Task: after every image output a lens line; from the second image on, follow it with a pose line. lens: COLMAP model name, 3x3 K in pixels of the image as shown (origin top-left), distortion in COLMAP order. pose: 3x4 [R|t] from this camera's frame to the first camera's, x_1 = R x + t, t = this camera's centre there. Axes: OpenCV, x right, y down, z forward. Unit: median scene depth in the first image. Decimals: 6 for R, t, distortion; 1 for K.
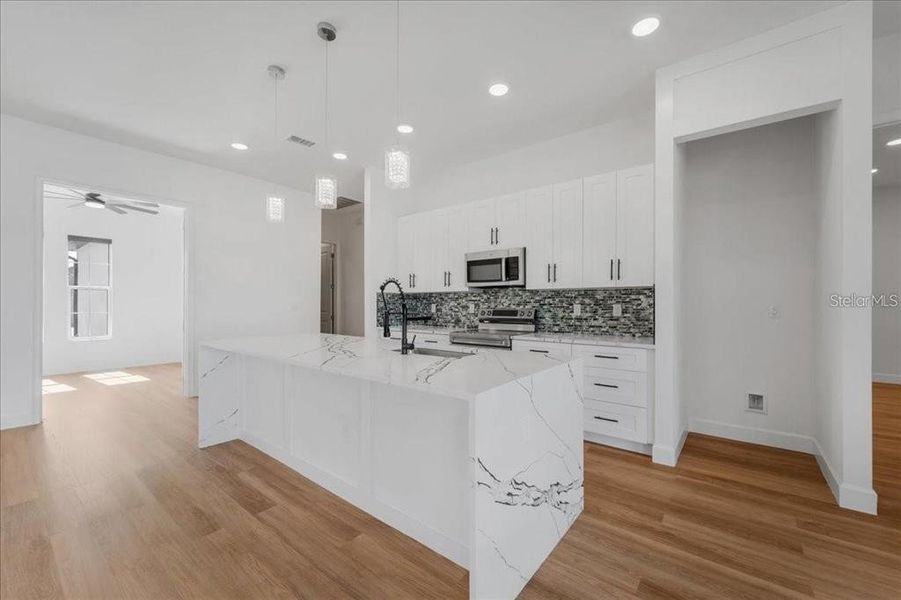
lens RADIAL K [[368.0, 0, 459.5], [0, 368.0, 296.7], [0, 0, 1]] dist [0.000007, -0.000211]
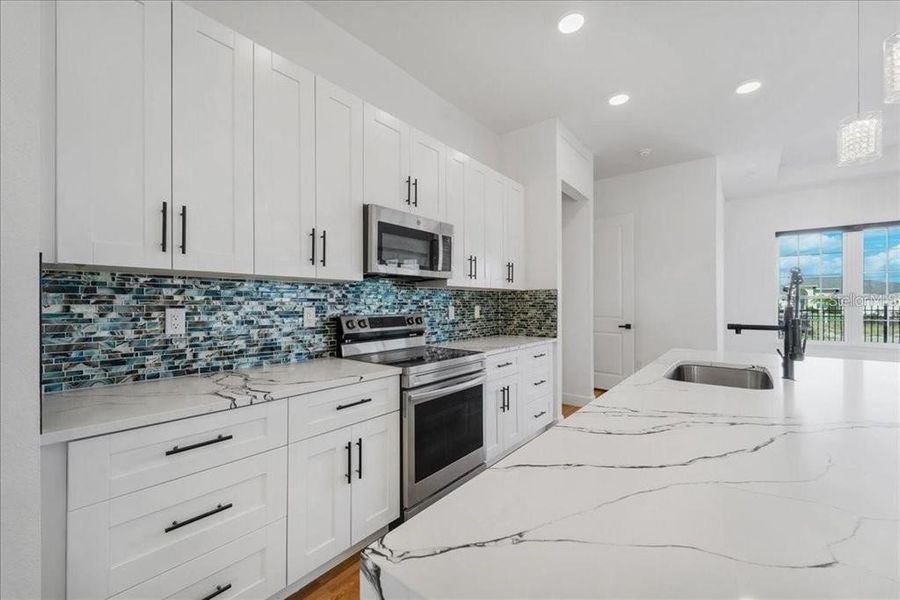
lens RADIAL K [[367.6, 0, 458.7], [0, 367.6, 304.2], [0, 0, 1]] dist [0.000007, -0.000211]
pose [[-0.009371, -0.002793, 0.999952, -0.504131], [-0.018852, 0.999819, 0.002616, 0.012773], [-0.999778, -0.018826, -0.009421, 0.946277]]
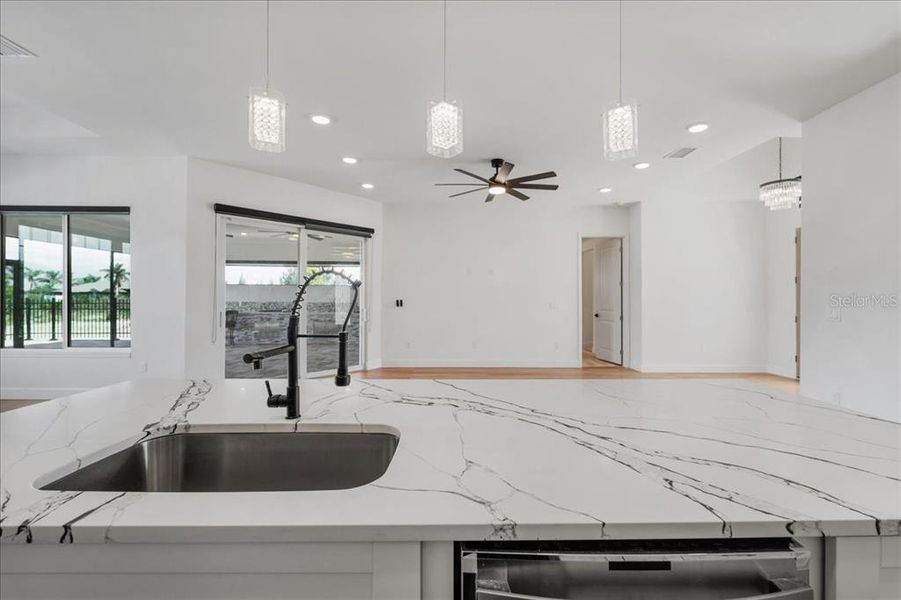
lens RADIAL K [[368.0, 0, 456.7], [0, 368.0, 298.9], [0, 0, 1]] dist [0.000007, -0.000211]
pose [[-0.777198, -0.004578, -0.629239, -0.000989], [0.005095, 0.999895, -0.013568, -0.001412], [0.629235, -0.013751, -0.777093, 0.887358]]
